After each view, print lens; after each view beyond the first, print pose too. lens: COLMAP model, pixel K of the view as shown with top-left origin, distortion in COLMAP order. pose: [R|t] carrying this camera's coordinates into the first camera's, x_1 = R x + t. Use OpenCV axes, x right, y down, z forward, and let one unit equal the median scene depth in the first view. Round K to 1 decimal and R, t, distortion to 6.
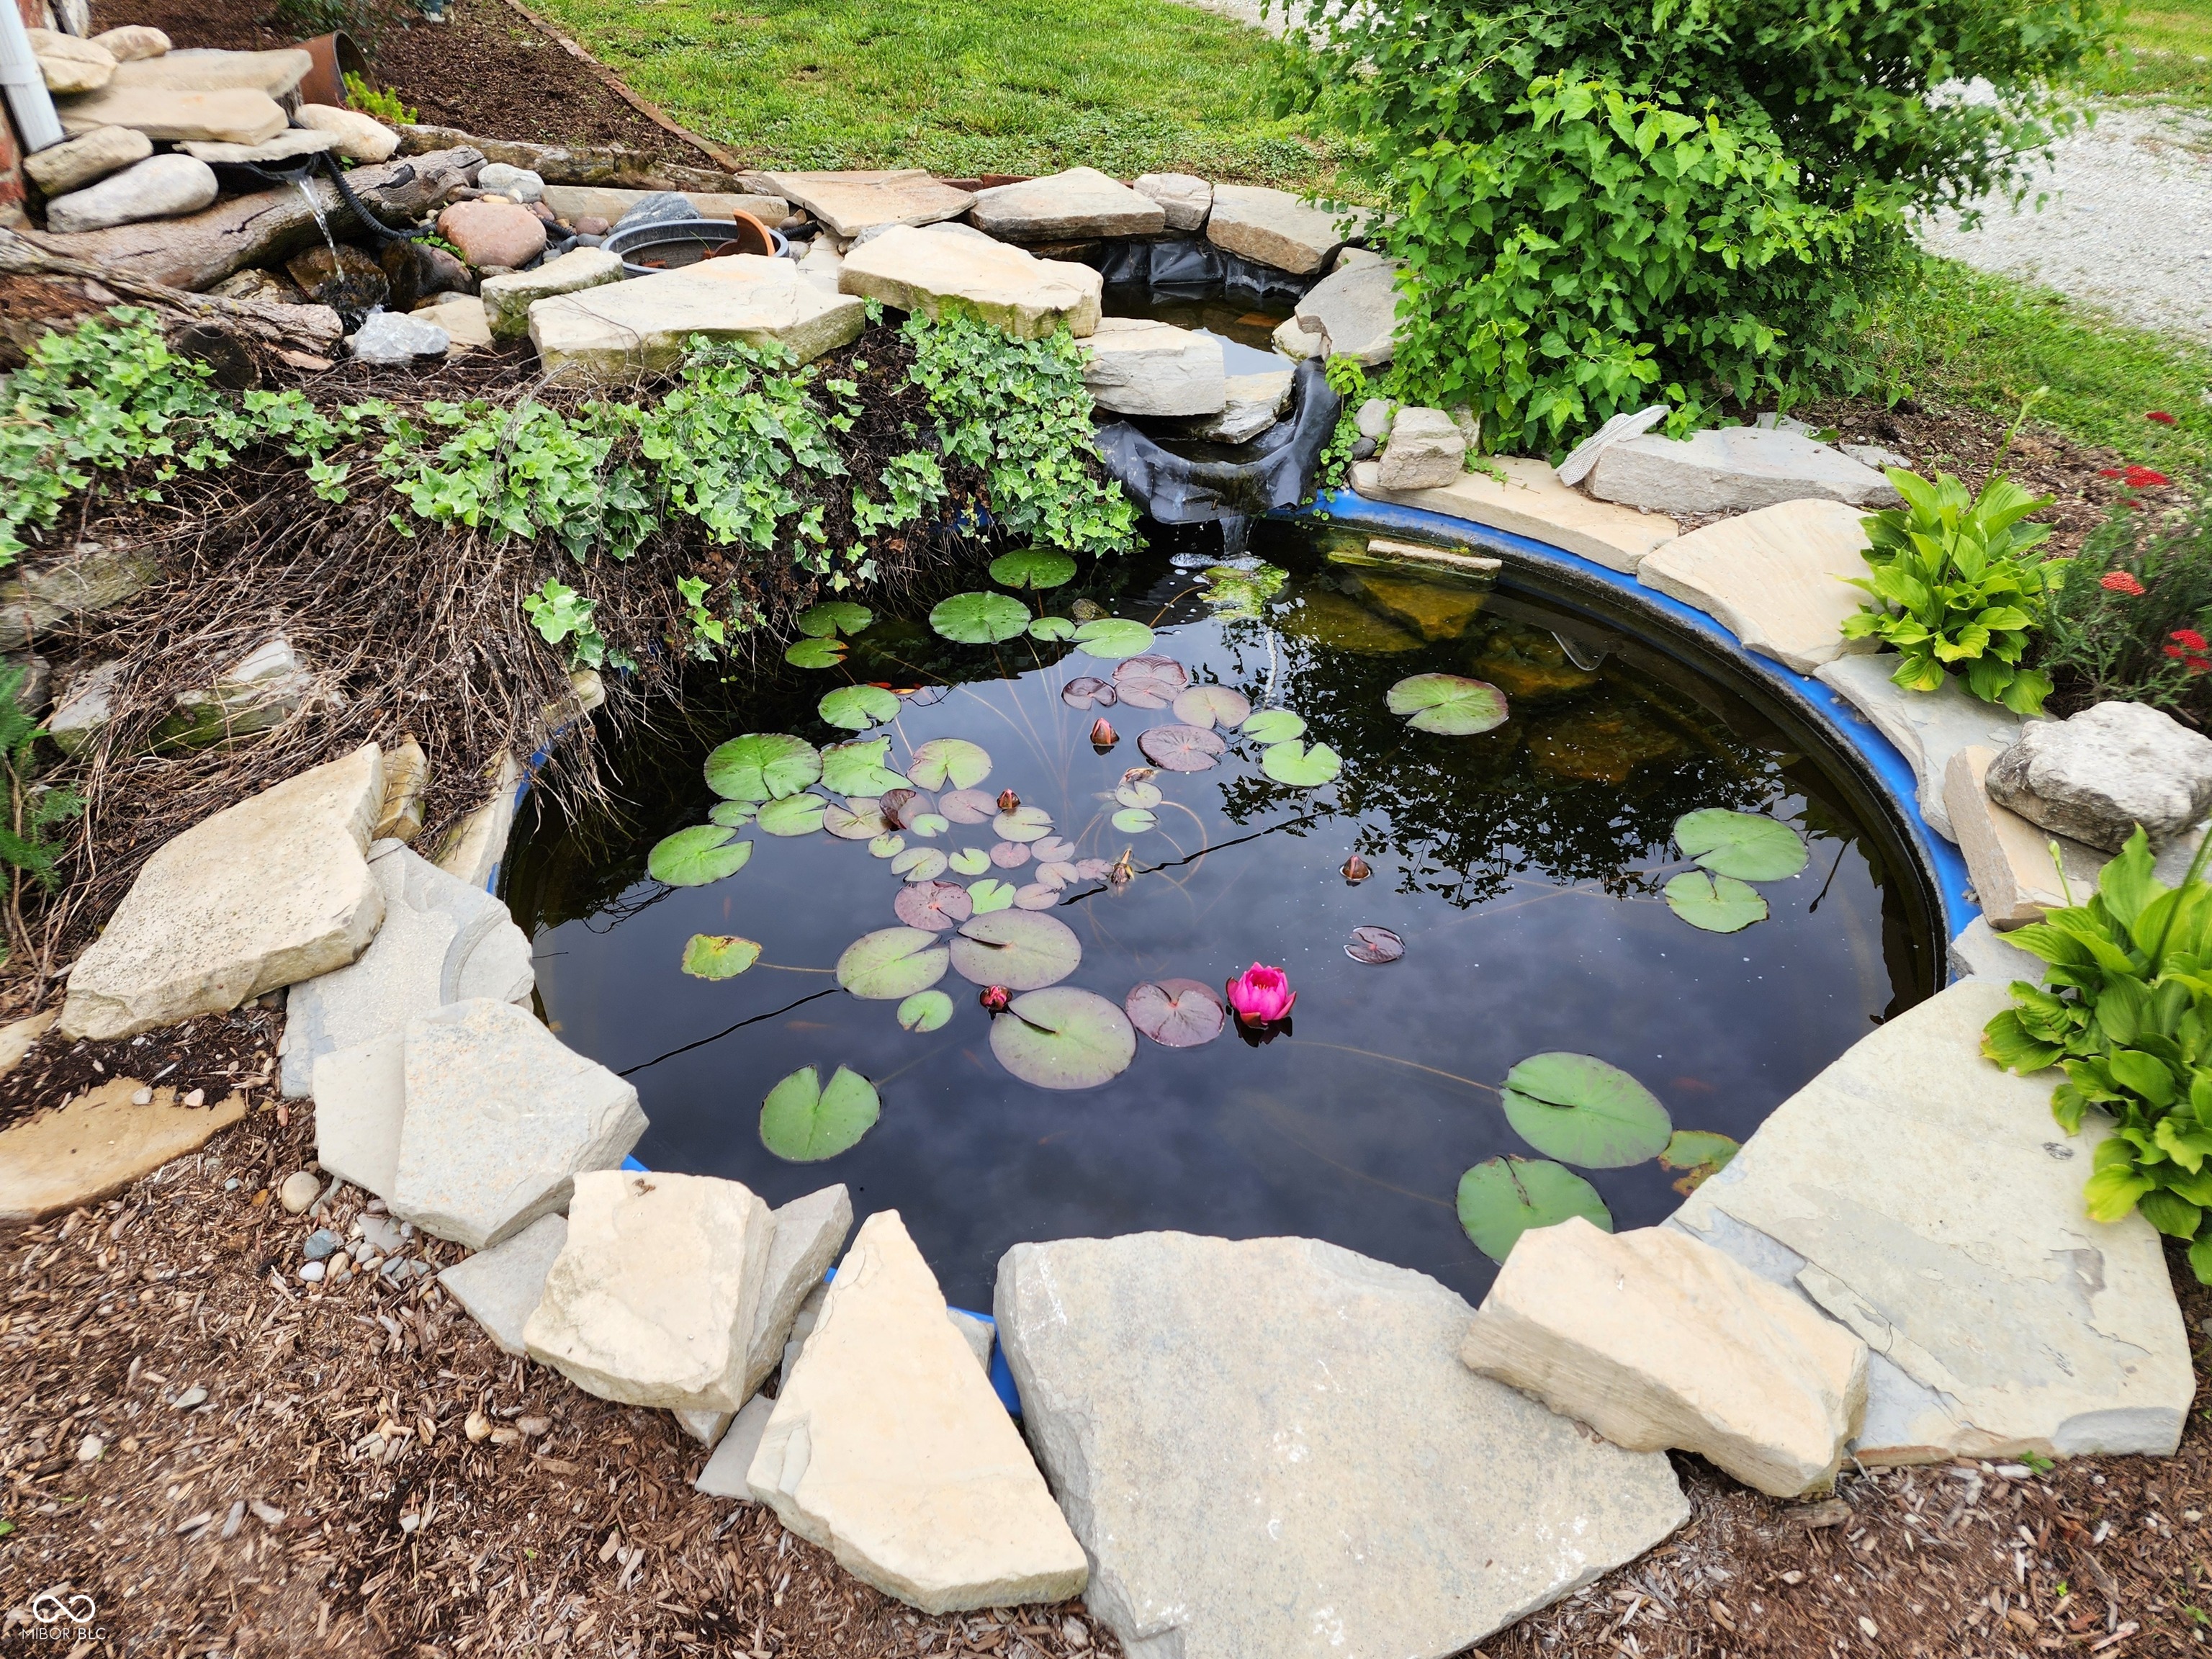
lens RADIAL K [[1512.0, 0, 1038.6], [0, 1512.0, 825.1], [0, 0, 1]] dist [0.094191, -0.095571]
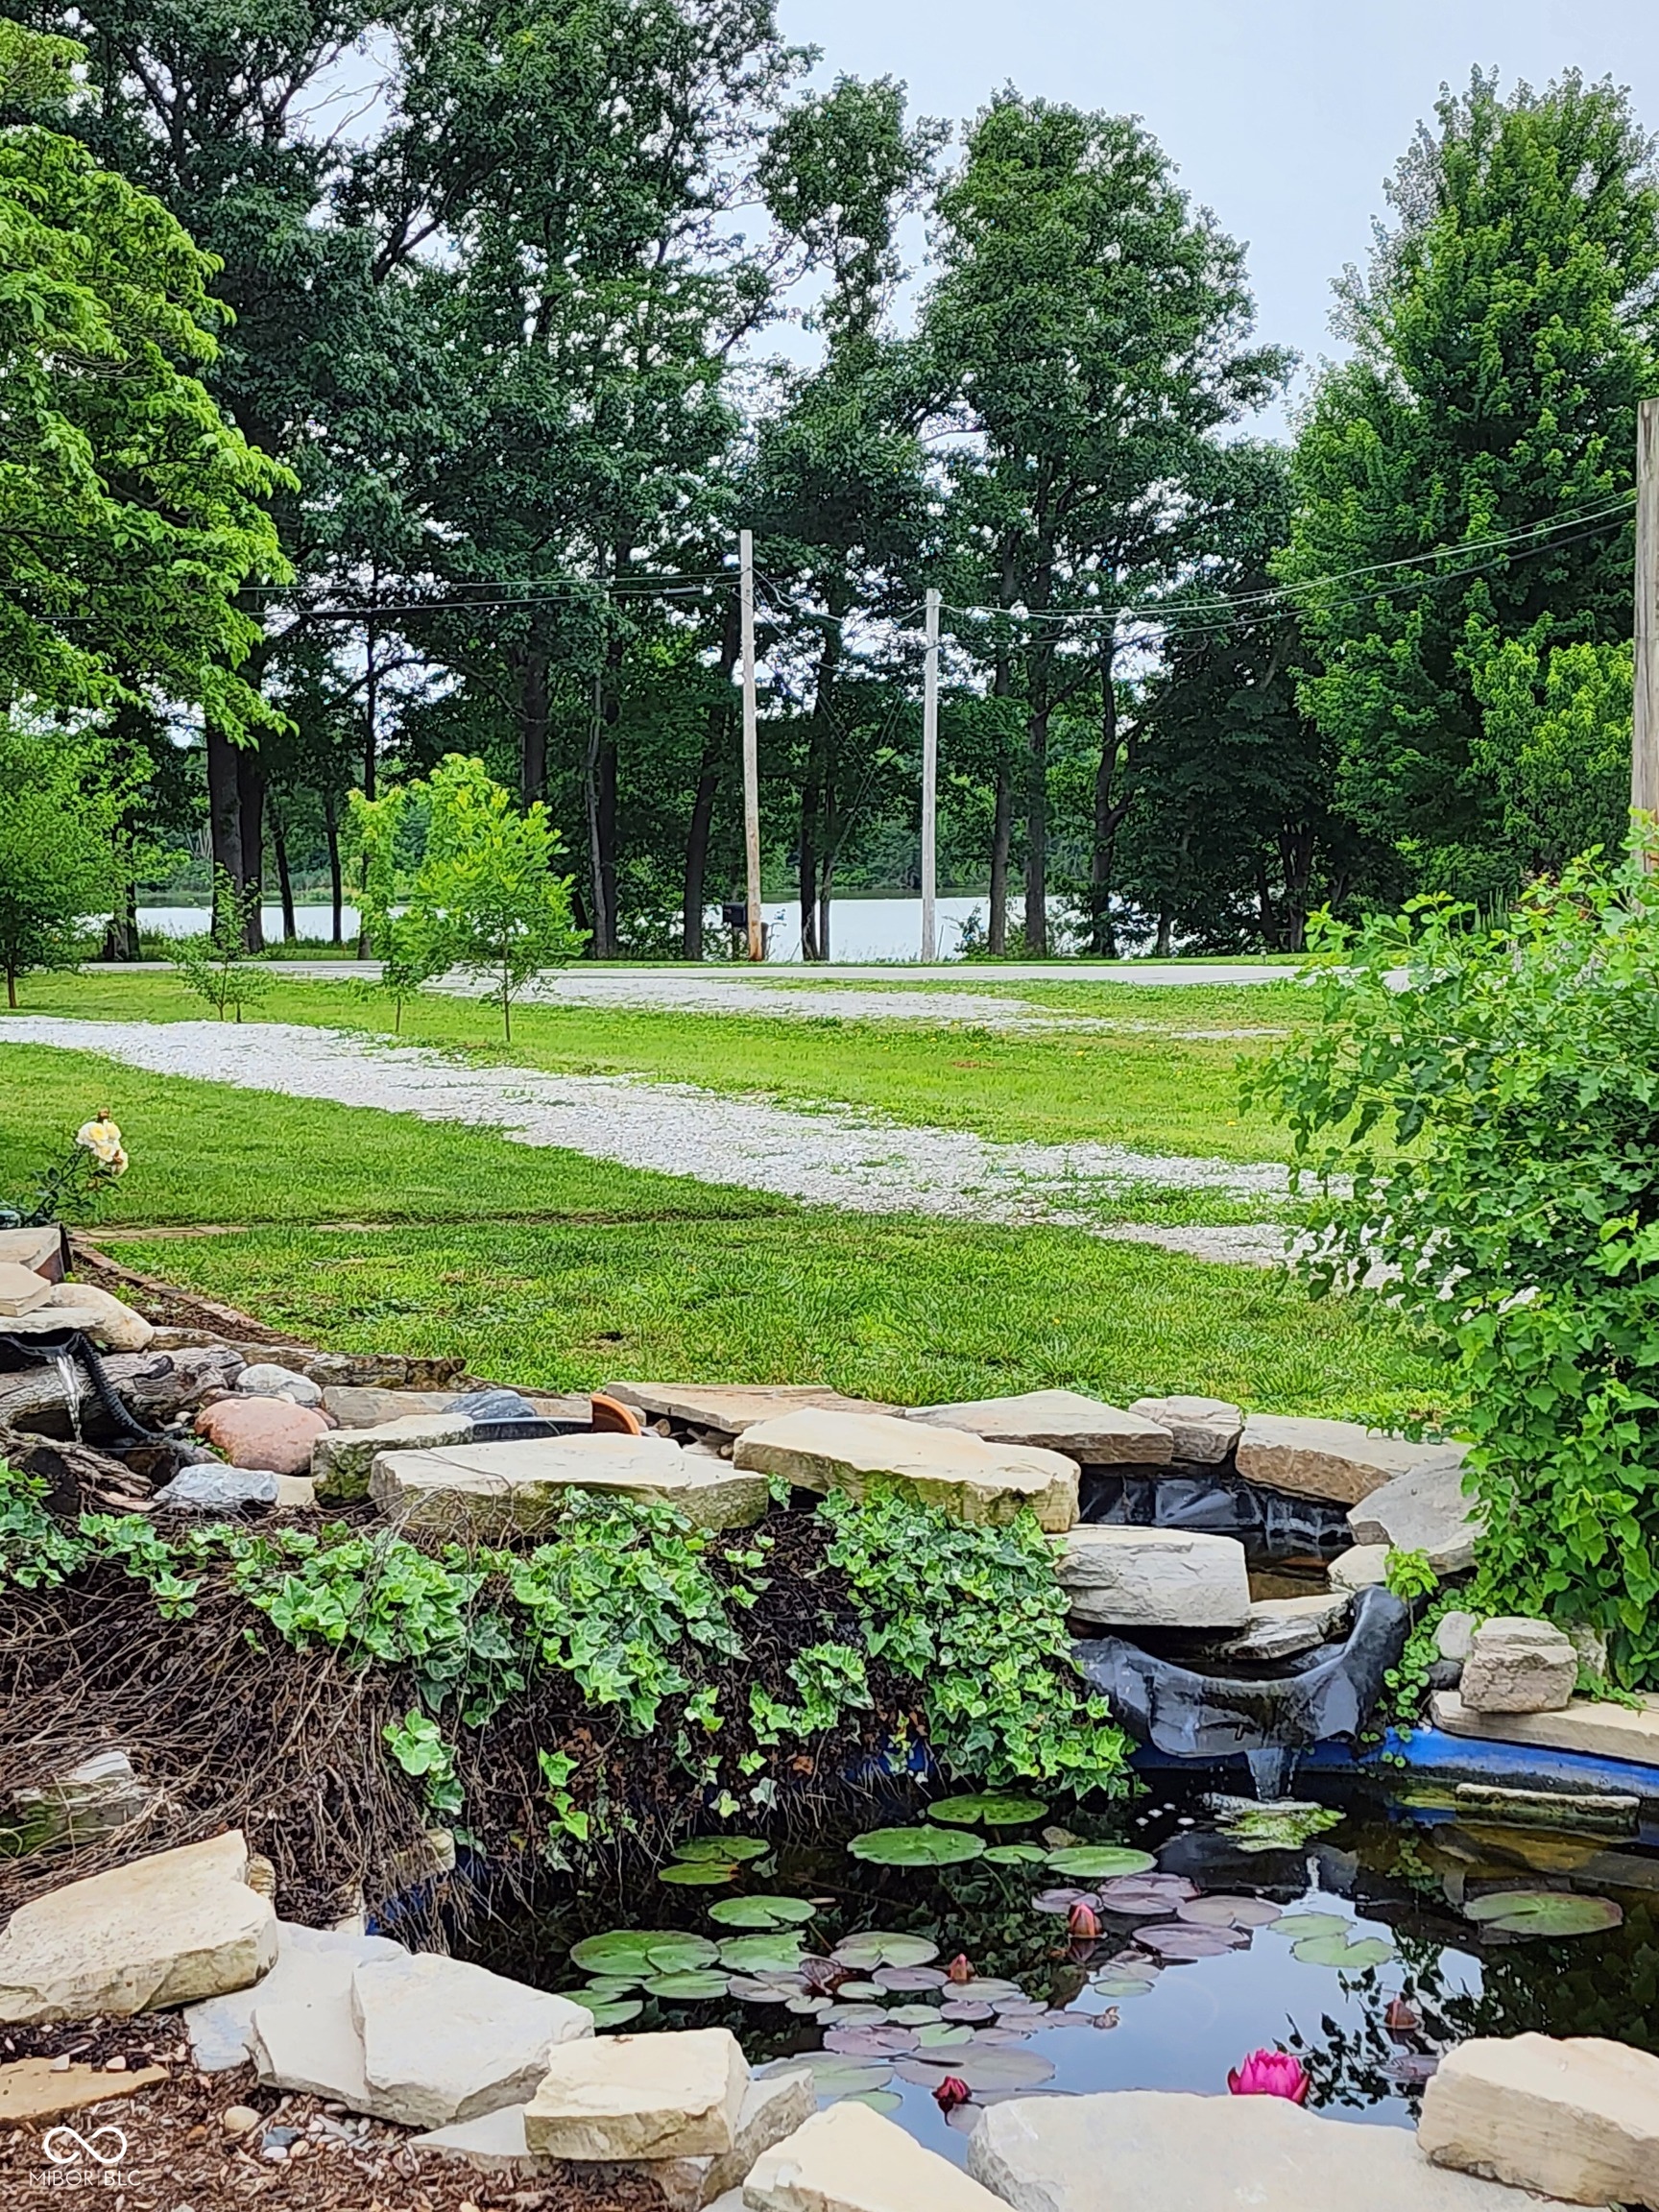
lens RADIAL K [[1512.0, 0, 829.5], [0, 1512.0, 1106.0], [0, 0, 1]] dist [0.094191, -0.095571]
pose [[0.993138, 0.006973, -0.116737, 0.004598], [-0.058965, 0.891901, -0.448371, -0.136704], [0.100992, 0.452178, 0.886192, 0.190740]]
